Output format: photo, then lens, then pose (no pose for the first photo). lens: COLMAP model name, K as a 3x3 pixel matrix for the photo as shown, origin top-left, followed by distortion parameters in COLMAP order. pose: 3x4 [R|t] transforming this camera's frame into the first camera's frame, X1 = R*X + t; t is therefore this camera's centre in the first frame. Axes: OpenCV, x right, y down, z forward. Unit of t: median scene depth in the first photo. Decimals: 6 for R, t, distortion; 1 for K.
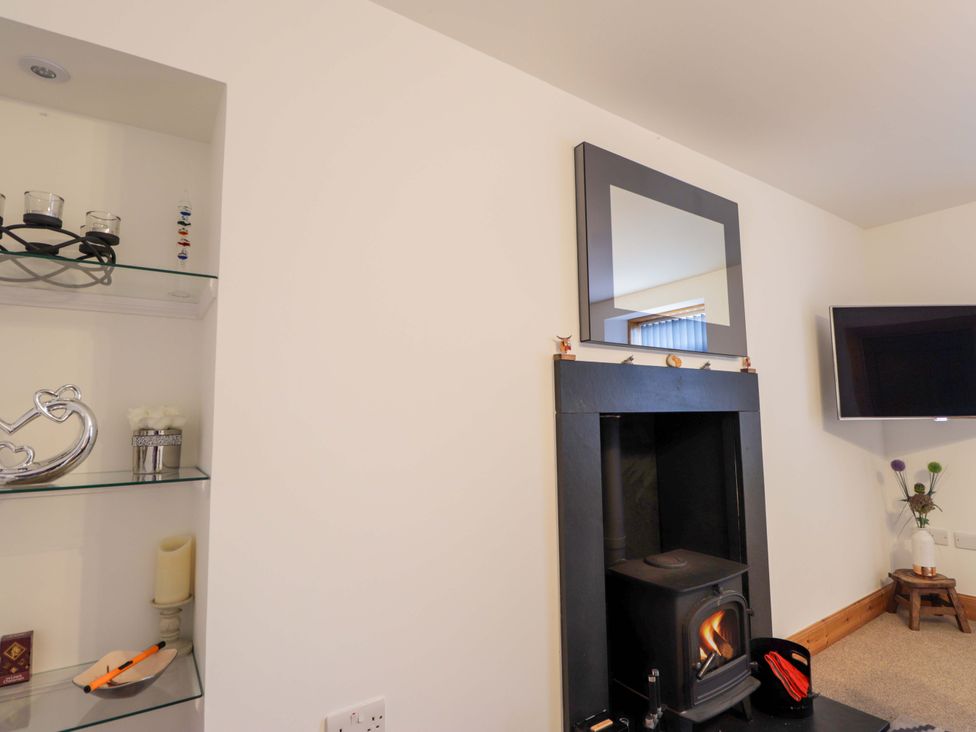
lens RADIAL K [[513.5, 0, 482.7], [0, 513.5, 370.6], [0, 0, 1]] dist [-0.008005, -0.011105]
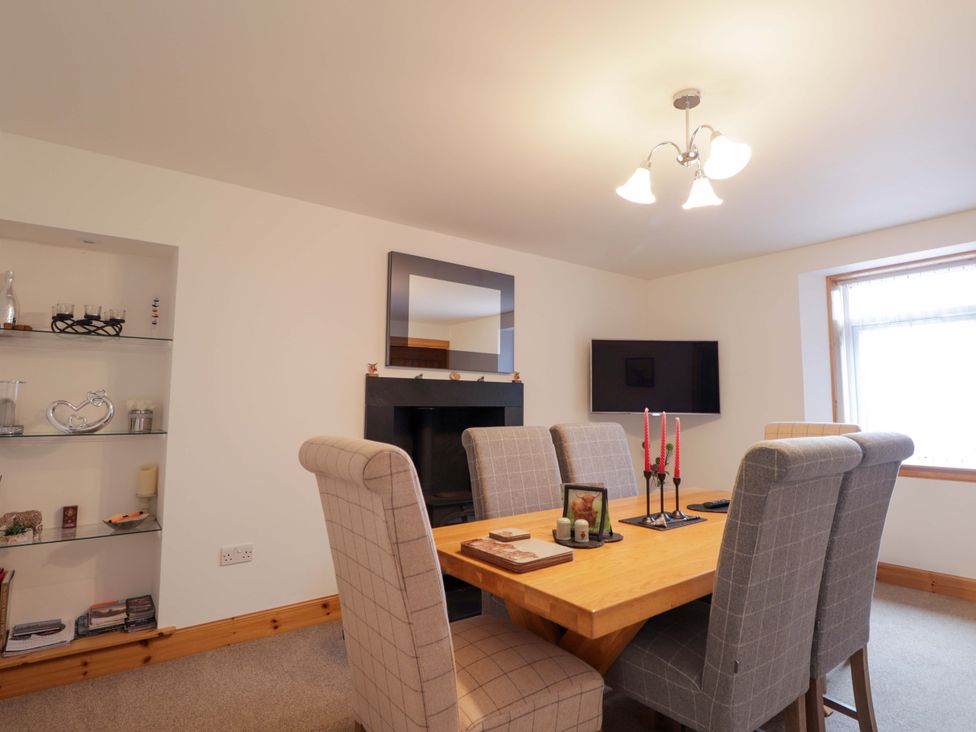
lens RADIAL K [[513.5, 0, 490.0], [0, 513.5, 365.2], [0, 0, 1]] dist [-0.008005, -0.011105]
pose [[0.996833, 0.021388, 0.076592, 0.590181], [-0.021584, 0.999766, 0.001743, -0.099017], [-0.076537, -0.003390, 0.997061, -1.129626]]
